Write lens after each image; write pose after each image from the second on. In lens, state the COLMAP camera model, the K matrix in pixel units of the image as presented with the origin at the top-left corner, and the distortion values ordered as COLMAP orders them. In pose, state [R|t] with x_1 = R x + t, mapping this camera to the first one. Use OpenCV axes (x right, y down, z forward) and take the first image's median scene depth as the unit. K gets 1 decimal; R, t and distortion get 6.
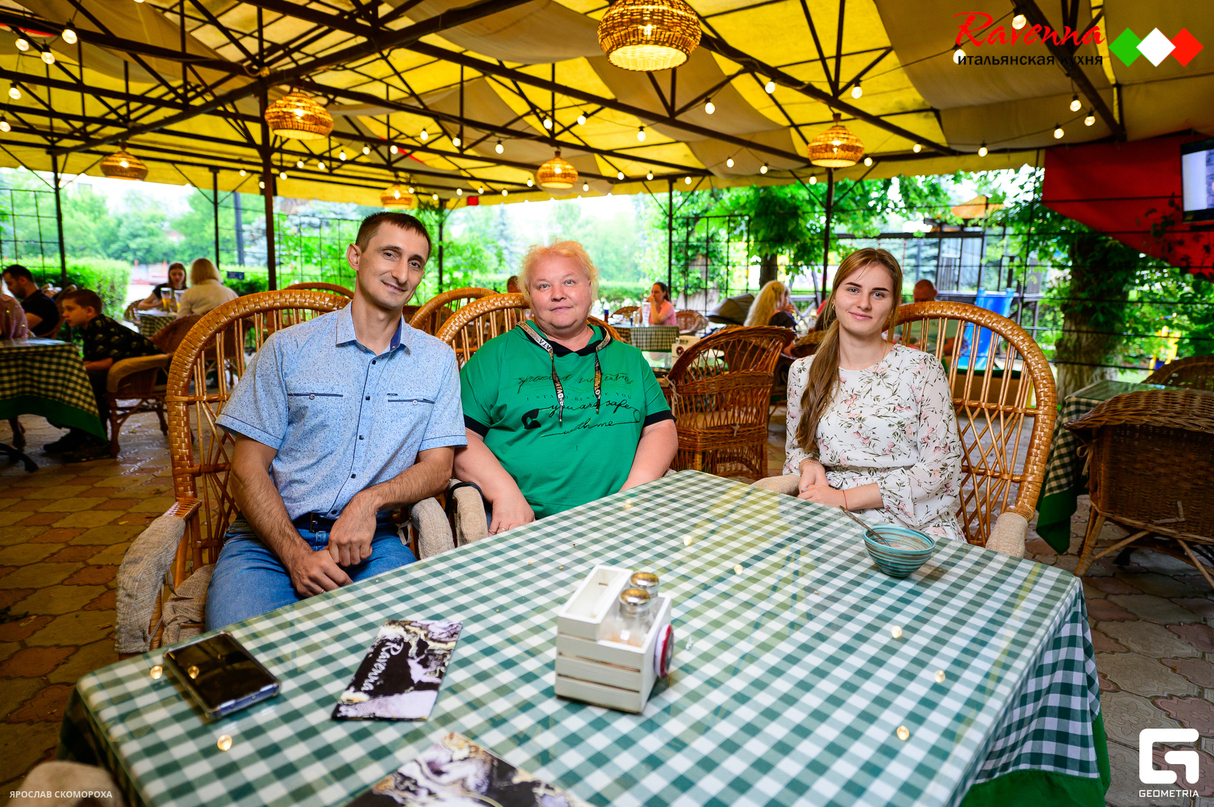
lens RADIAL K [[722.5, 0, 605.7], [0, 722.5, 383.9], [0, 0, 1]] dist [0.000137, -0.001816]
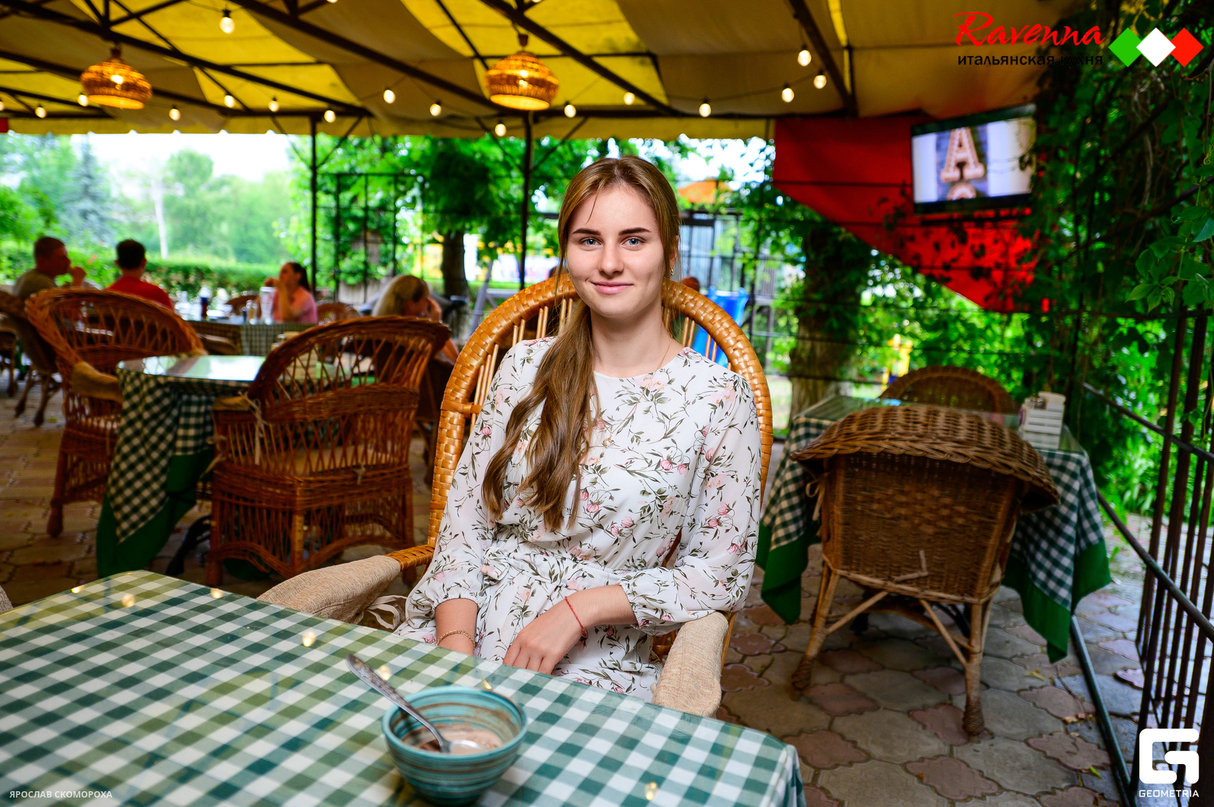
lens RADIAL K [[892.4, 0, 607.0], [0, 892.4, 403.5], [0, 0, 1]] dist [0.011125, 0.003791]
pose [[0.940151, -0.009761, 0.340619, 0.072312], [0.011355, 0.999932, -0.002685, 0.002421], [-0.340569, 0.006392, 0.940198, 0.100434]]
